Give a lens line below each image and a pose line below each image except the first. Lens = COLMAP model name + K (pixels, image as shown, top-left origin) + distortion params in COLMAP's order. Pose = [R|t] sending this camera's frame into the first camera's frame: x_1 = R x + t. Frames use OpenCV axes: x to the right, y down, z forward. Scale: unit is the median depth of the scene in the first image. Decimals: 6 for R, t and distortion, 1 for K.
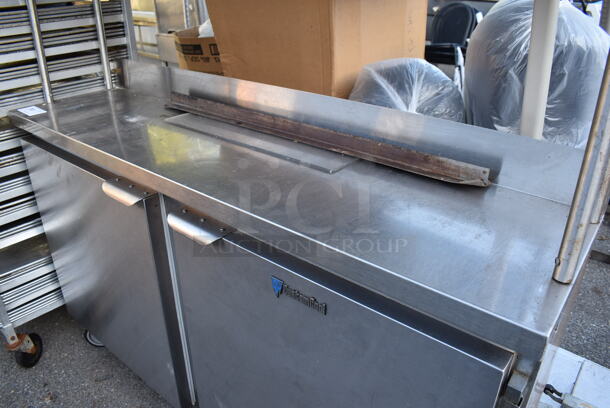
lens RADIAL K [[471.6, 0, 302.0], [0, 471.6, 200.4], [0, 0, 1]] dist [-0.084159, 0.005948]
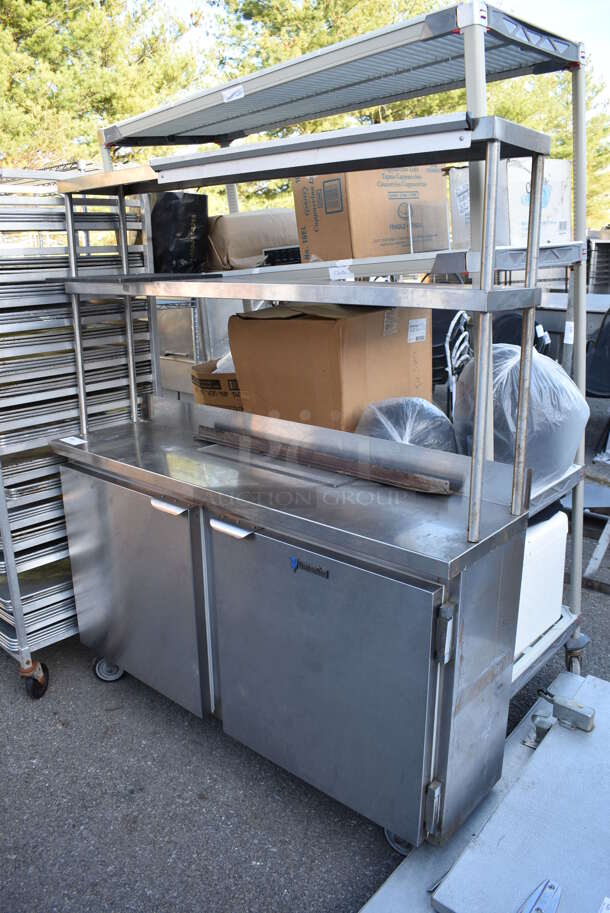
lens RADIAL K [[712.8, 0, 305.0], [0, 712.8, 456.5], [0, 0, 1]] dist [-0.092119, 0.013830]
pose [[0.999525, -0.000497, -0.030822, 0.025231], [-0.004975, 0.984158, -0.177221, 0.136786], [0.030422, 0.177290, 0.983688, -0.635763]]
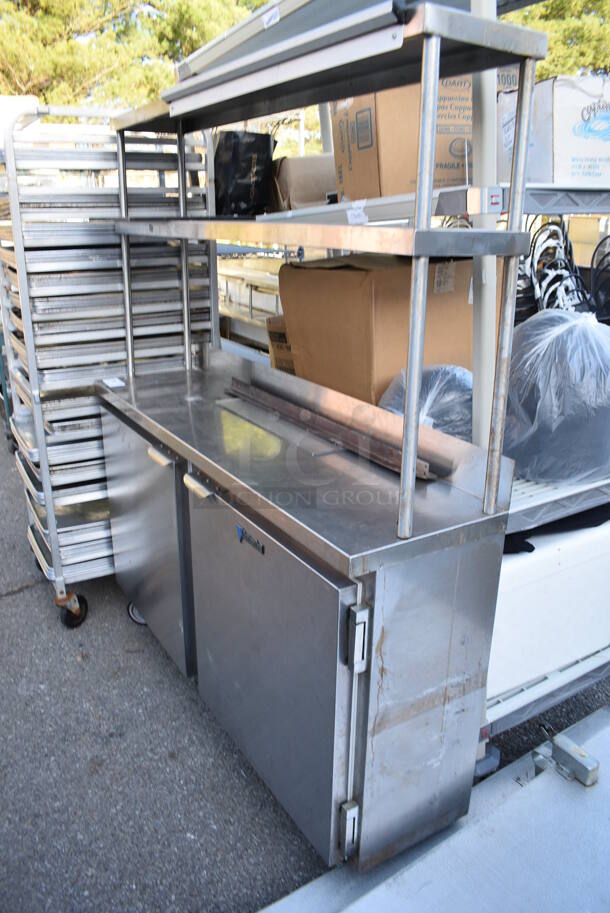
lens RADIAL K [[712.8, 0, 305.0], [0, 712.8, 456.5], [0, 0, 1]] dist [-0.092119, 0.013830]
pose [[0.945367, 0.114260, -0.305328, 0.380516], [-0.152105, 0.982972, -0.103105, 0.084749], [0.288348, 0.143914, 0.946649, -0.453564]]
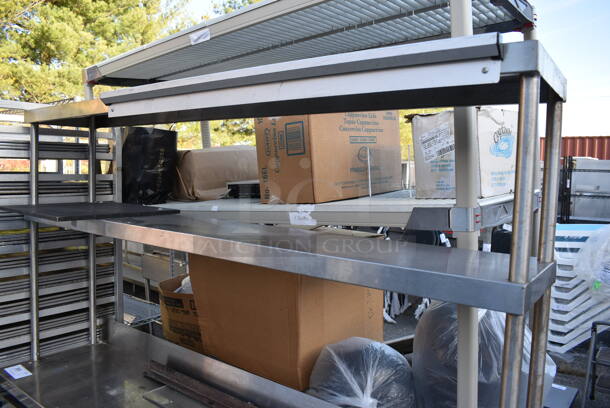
lens RADIAL K [[476.2, 0, 305.0], [0, 476.2, 204.0], [0, 0, 1]] dist [-0.092119, 0.013830]
pose [[0.998670, 0.026350, 0.044314, 0.019829], [-0.007622, 0.925541, -0.378572, -0.152881], [-0.050990, 0.377730, 0.924511, -0.156443]]
